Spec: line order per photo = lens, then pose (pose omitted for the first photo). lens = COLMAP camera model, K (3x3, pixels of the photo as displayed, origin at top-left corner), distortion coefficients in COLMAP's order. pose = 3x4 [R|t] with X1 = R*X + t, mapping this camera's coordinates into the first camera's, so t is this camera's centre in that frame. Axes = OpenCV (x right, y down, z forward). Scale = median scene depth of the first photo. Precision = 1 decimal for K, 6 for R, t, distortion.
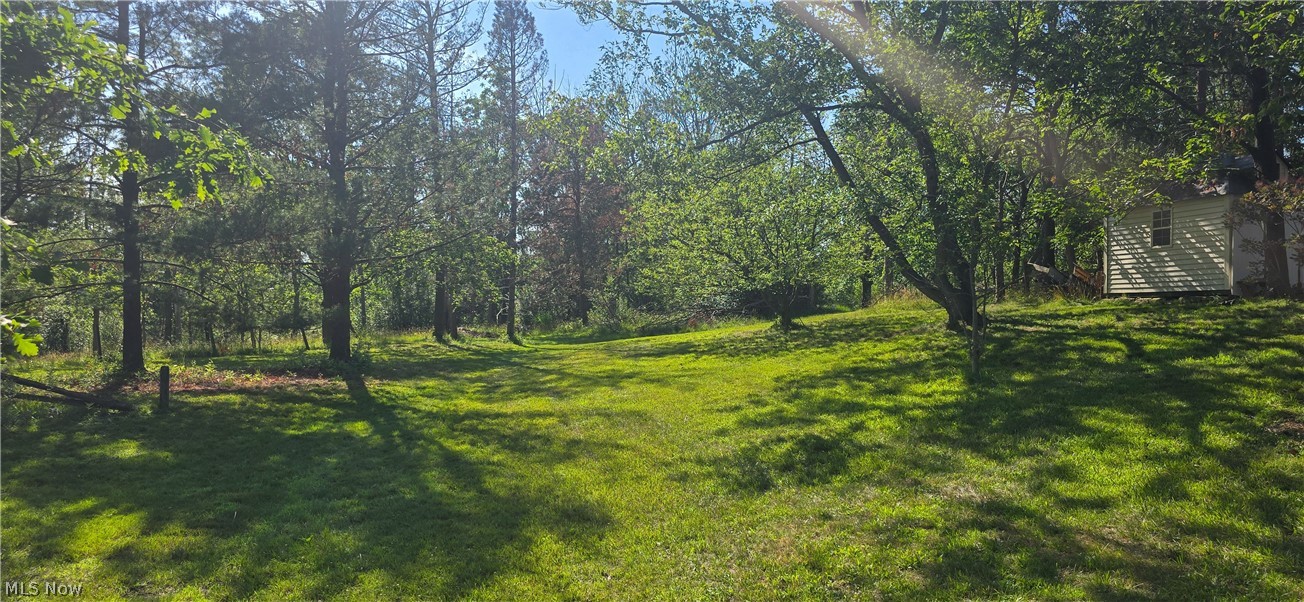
lens RADIAL K [[894.1, 0, 651.3], [0, 894.1, 299.6], [0, 0, 1]] dist [0.006879, 0.001108]
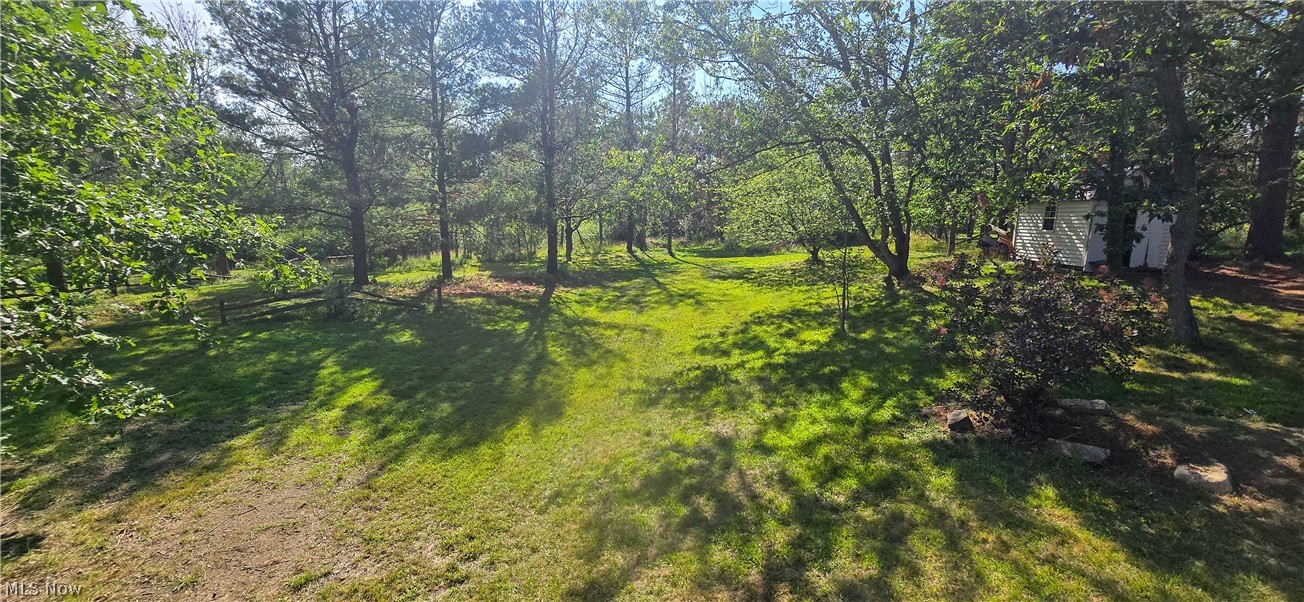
lens RADIAL K [[537.9, 0, 652.6], [0, 537.9, 302.1], [0, 0, 1]] dist [-0.003020, -0.000196]
pose [[0.966696, 0.057846, -0.249304, 0.172907], [-0.015711, 0.985698, 0.167789, -0.080996], [0.255444, -0.158284, 0.953779, -0.013704]]
